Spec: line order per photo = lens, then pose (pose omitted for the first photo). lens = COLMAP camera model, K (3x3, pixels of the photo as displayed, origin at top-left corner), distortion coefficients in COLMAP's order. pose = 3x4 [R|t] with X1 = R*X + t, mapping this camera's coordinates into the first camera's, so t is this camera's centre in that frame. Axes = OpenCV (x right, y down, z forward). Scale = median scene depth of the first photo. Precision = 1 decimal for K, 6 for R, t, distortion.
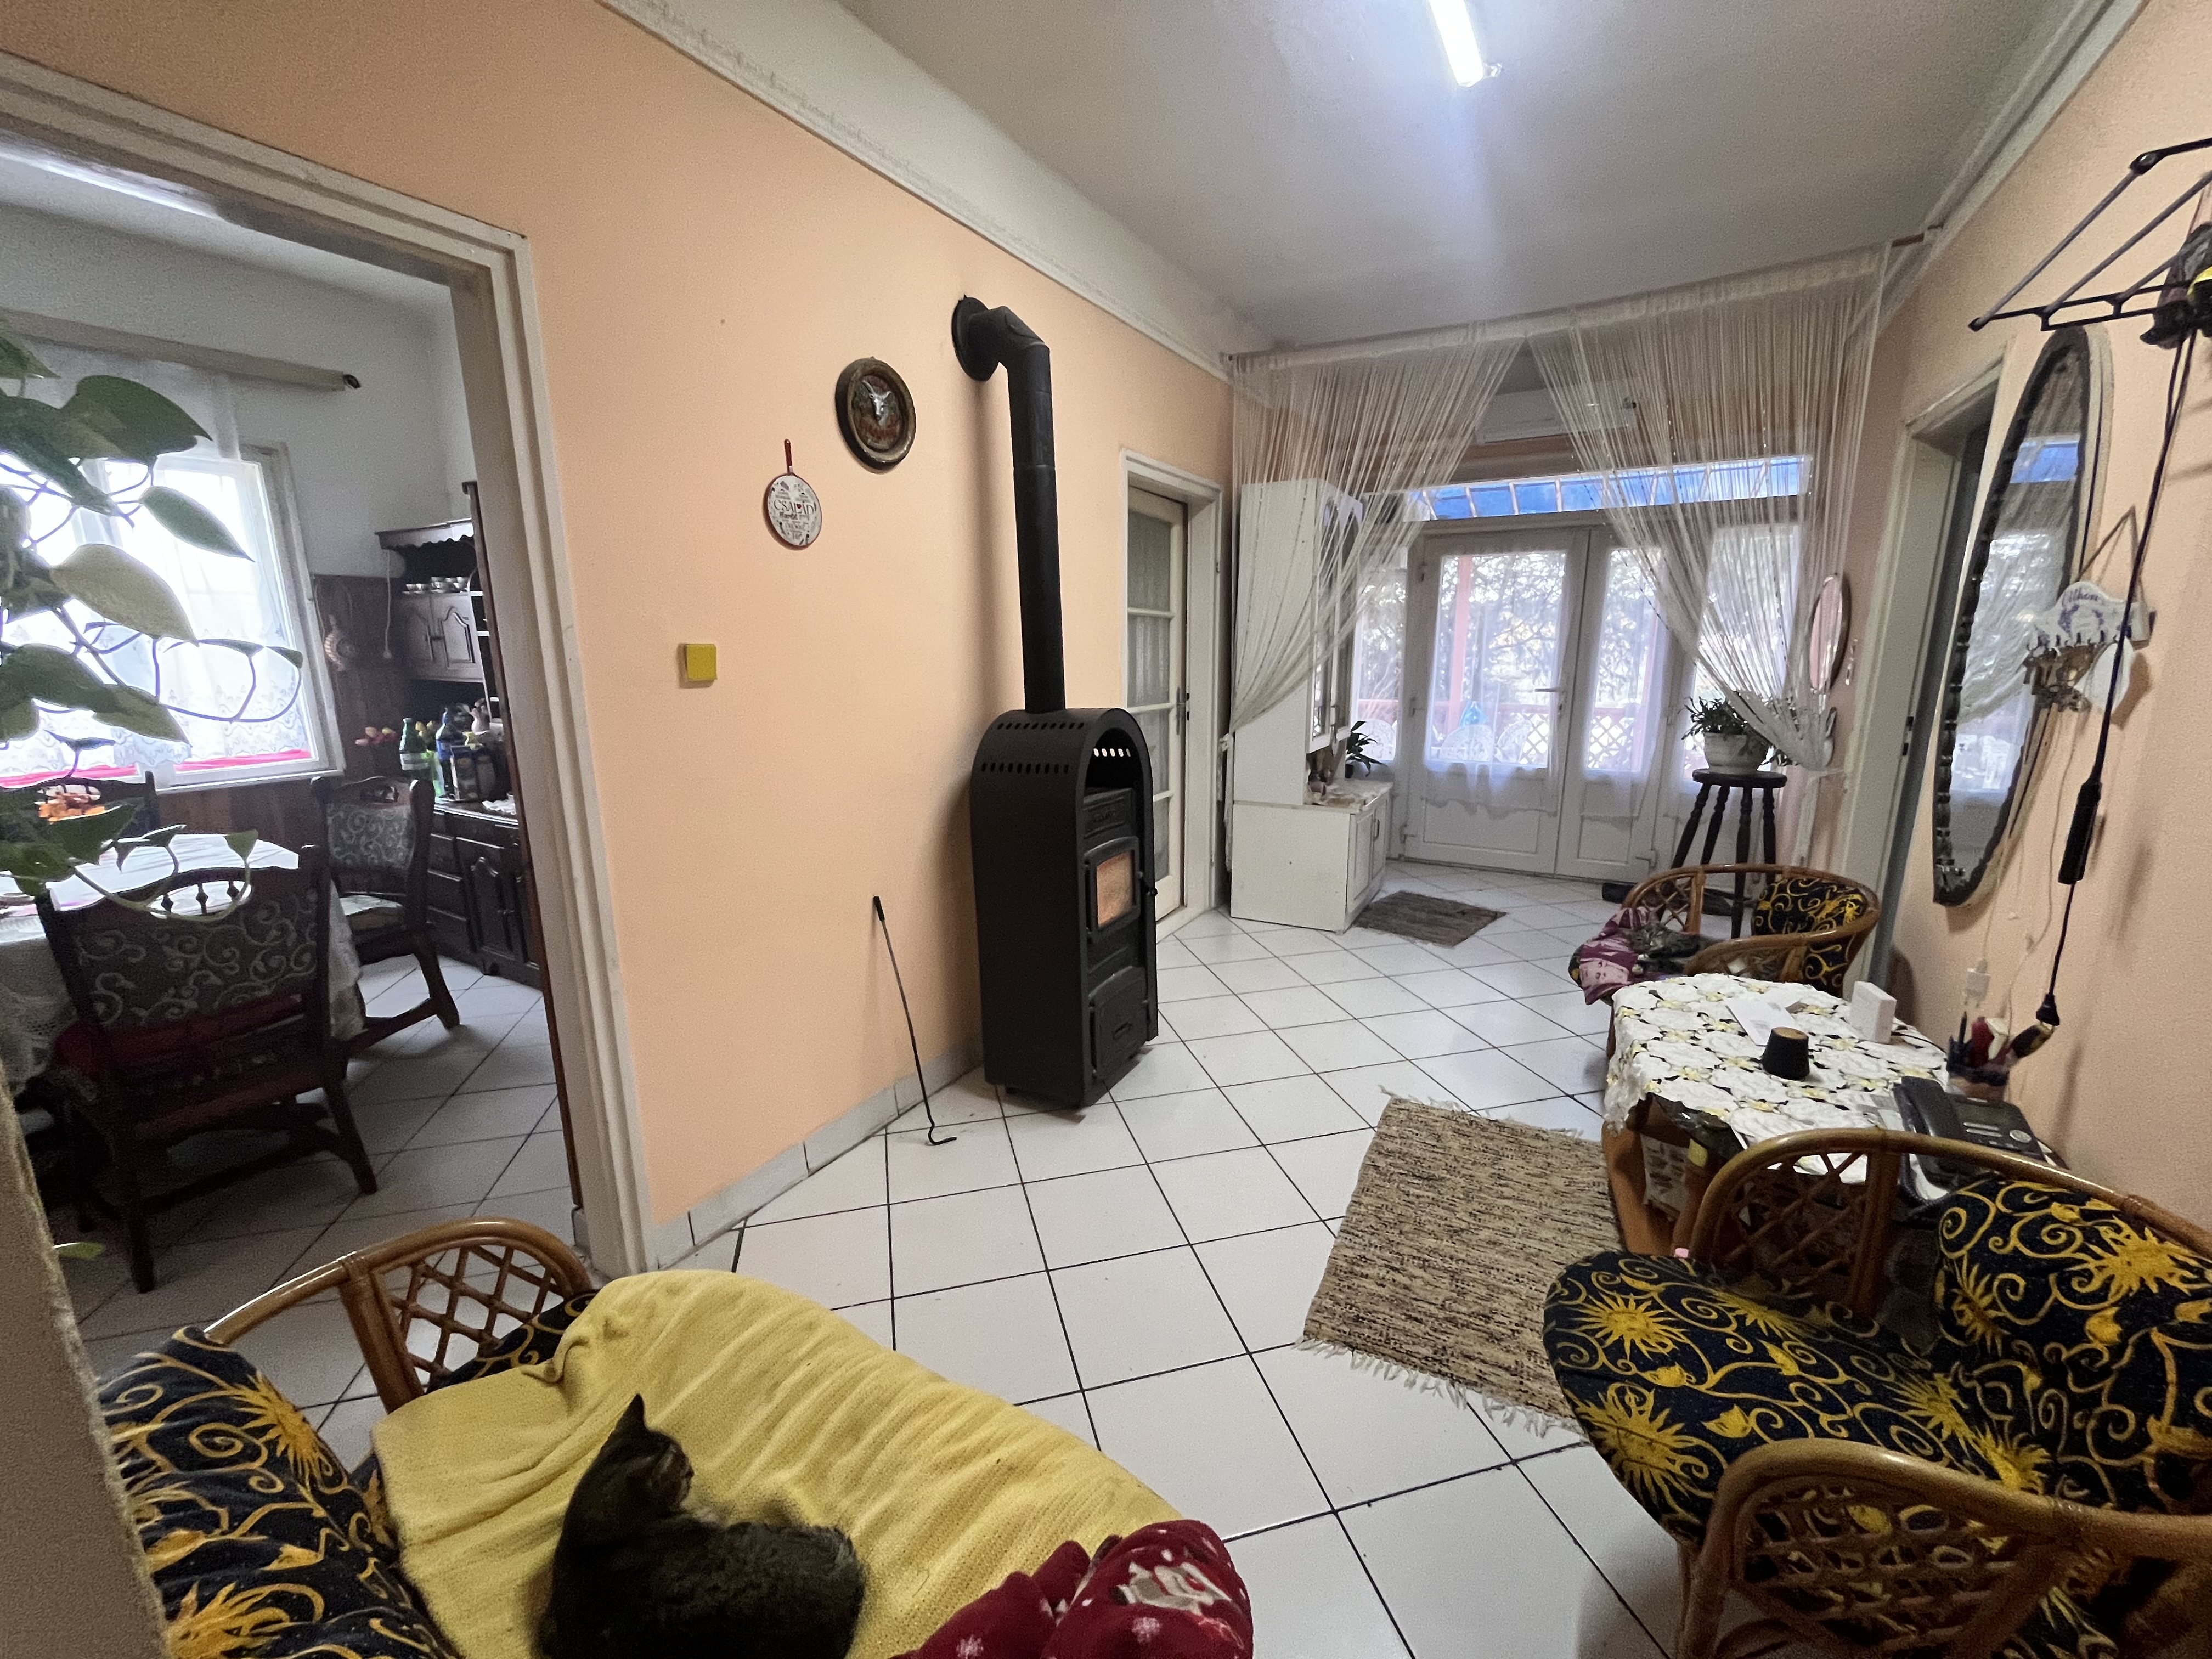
lens RADIAL K [[892.3, 0, 1106.8], [0, 892.3, 832.4], [0, 0, 1]] dist [-0.003133, -0.000297]
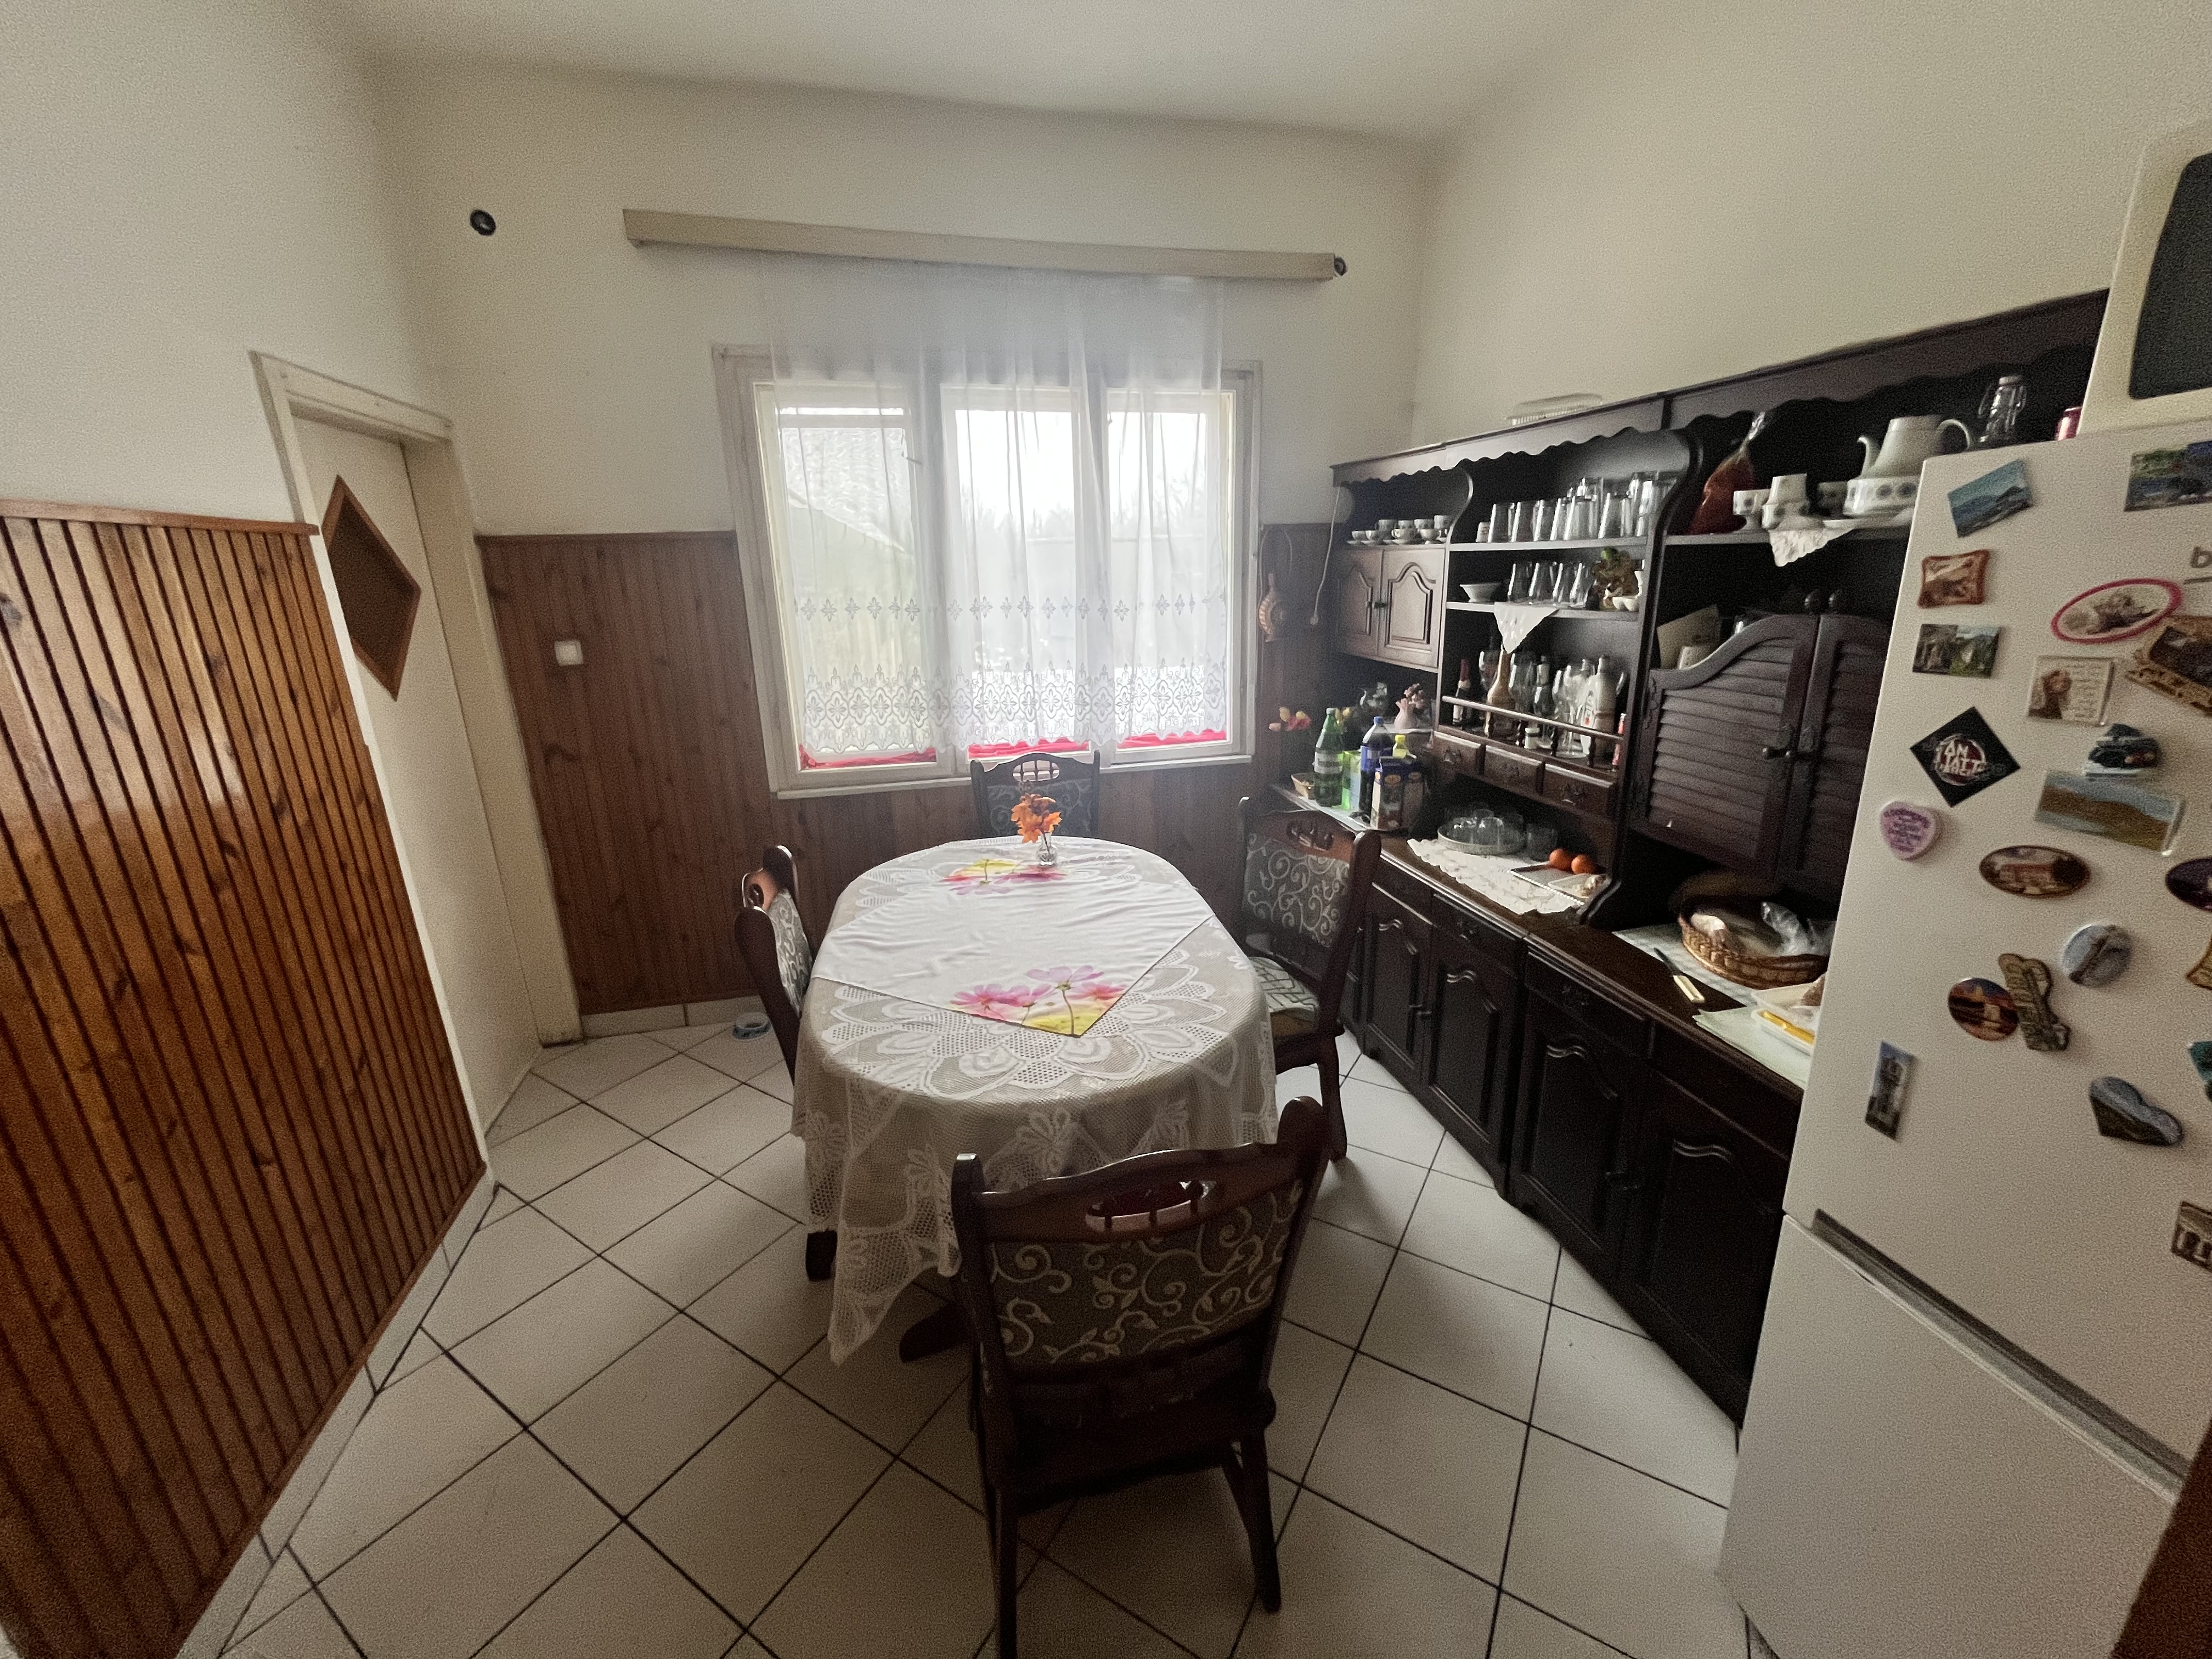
lens RADIAL K [[892.3, 0, 1118.4], [0, 892.3, 828.2], [0, 0, 1]] dist [-0.003133, -0.000297]
pose [[0.703058, 0.196968, -0.683310, -0.425181], [-0.134210, 0.980360, 0.144505, -0.133813], [0.698353, -0.009888, 0.715685, 0.360536]]
